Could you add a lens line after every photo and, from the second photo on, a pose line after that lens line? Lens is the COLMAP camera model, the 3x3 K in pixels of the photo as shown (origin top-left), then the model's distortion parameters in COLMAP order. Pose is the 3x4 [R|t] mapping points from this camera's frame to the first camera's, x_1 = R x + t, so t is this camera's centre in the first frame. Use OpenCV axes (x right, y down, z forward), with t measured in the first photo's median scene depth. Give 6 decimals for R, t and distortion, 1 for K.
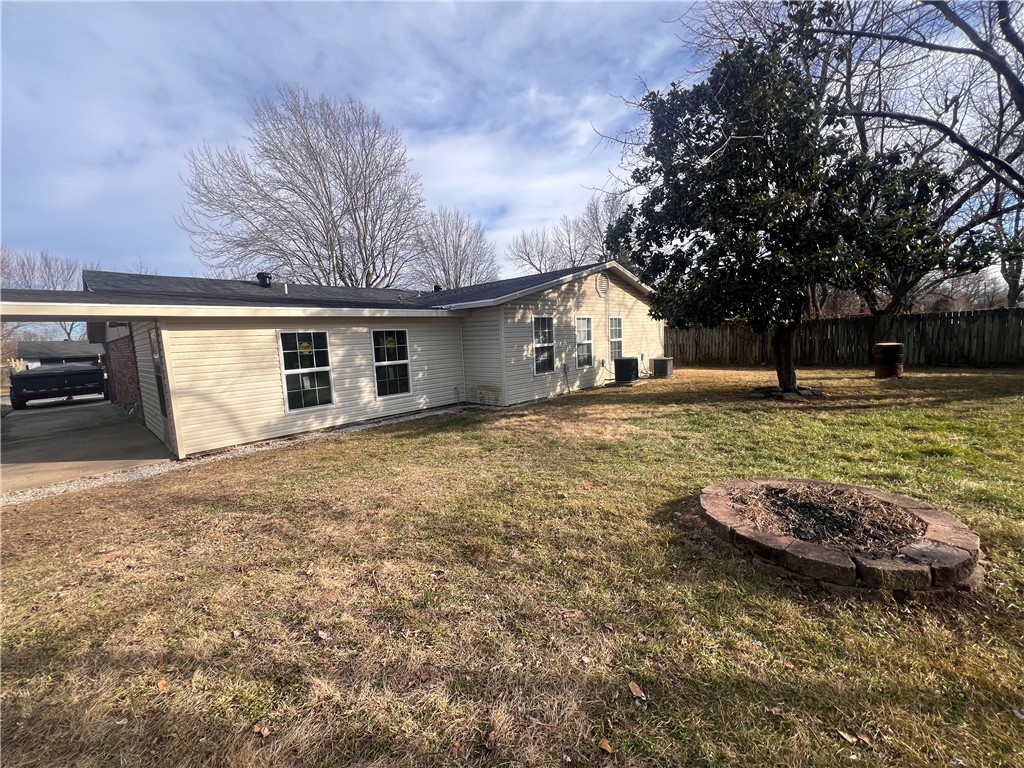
lens RADIAL K [[406.8, 0, 506.0], [0, 406.8, 381.0], [0, 0, 1]] dist [0.001175, 0.000031]
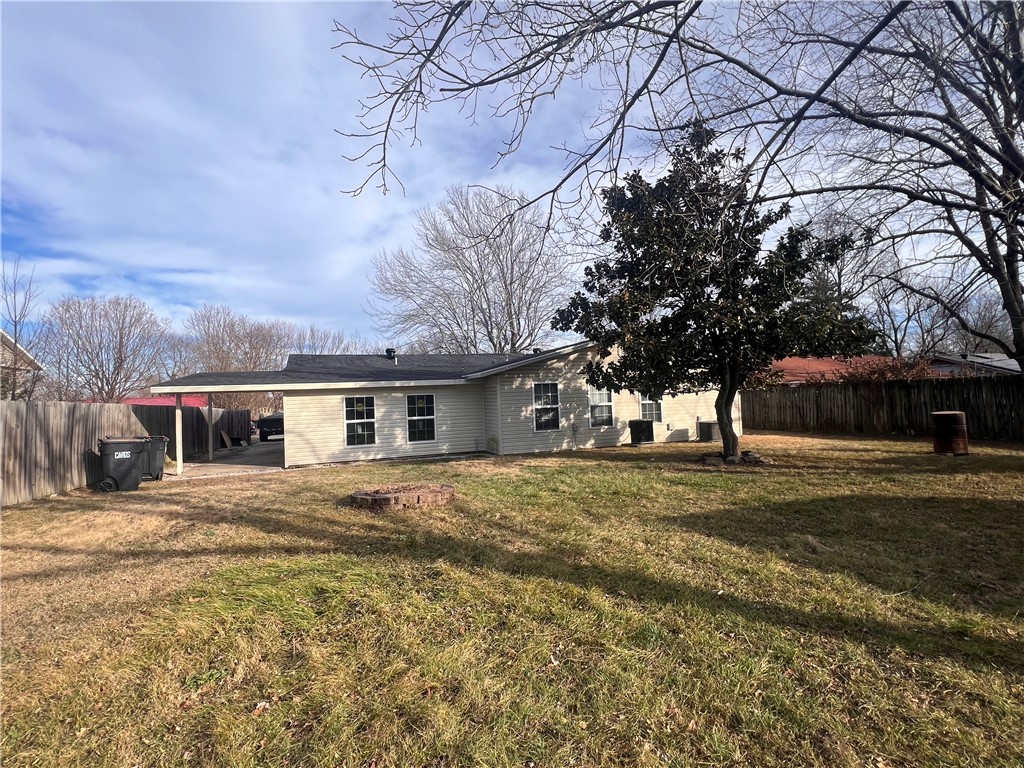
lens RADIAL K [[481.8, 0, 510.4], [0, 481.8, 386.6], [0, 0, 1]] dist [-0.014136, -0.000165]
pose [[0.899110, 0.001884, -0.437718, 0.661212], [-0.050031, 0.993879, -0.098491, -0.003894], [0.434853, 0.110454, 0.893701, -0.326529]]
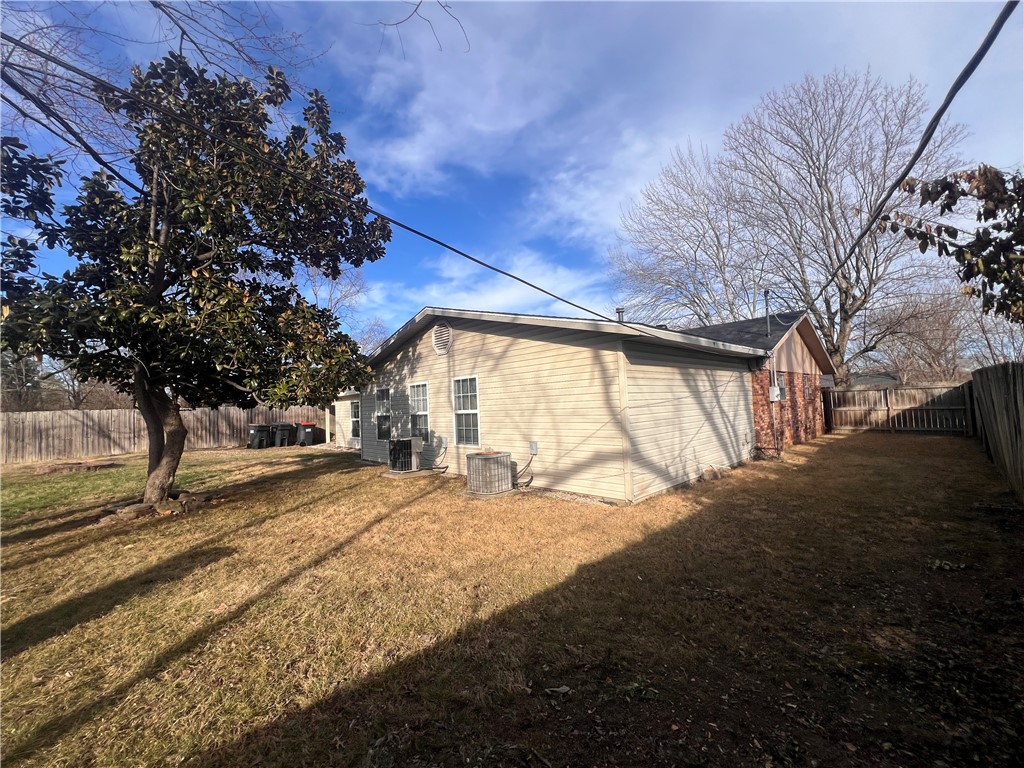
lens RADIAL K [[406.8, 0, 512.8], [0, 406.8, 377.2], [0, 0, 1]] dist [0.001175, 0.000031]
pose [[-0.064714, 0.011077, -0.997842, 1.262567], [-0.035190, 0.999291, 0.013375, -0.230651], [0.997283, 0.035980, -0.064279, 1.526883]]
